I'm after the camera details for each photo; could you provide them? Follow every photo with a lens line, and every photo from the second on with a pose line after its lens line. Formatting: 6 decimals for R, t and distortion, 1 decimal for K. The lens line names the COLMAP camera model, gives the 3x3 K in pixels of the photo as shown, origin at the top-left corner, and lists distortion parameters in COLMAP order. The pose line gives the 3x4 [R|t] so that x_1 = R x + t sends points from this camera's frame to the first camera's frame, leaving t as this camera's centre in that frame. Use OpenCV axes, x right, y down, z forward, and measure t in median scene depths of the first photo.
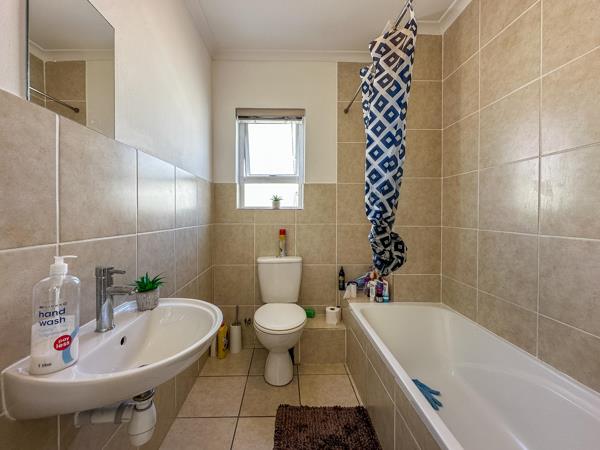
lens RADIAL K [[242.1, 0, 290.7], [0, 242.1, 216.7], [0, 0, 1]] dist [-0.000217, 0.000028]
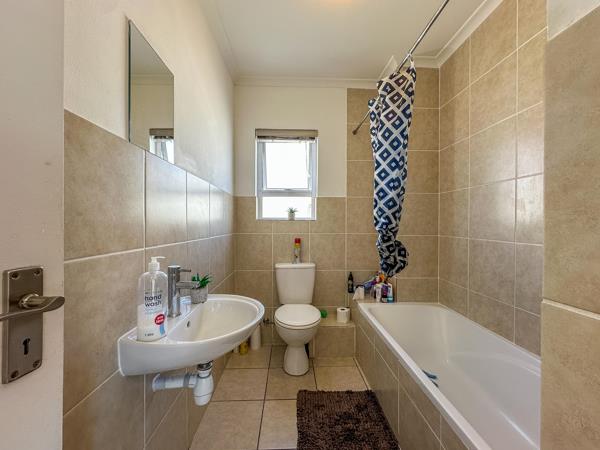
lens RADIAL K [[237.9, 0, 300.0], [0, 237.9, 225.0], [0, 0, 1]] dist [-0.000429, -0.000021]
pose [[0.999848, 0.001789, 0.017352, -0.061580], [-0.001688, 0.999982, -0.005819, -0.003363], [-0.017362, 0.005788, 0.999833, -0.134702]]
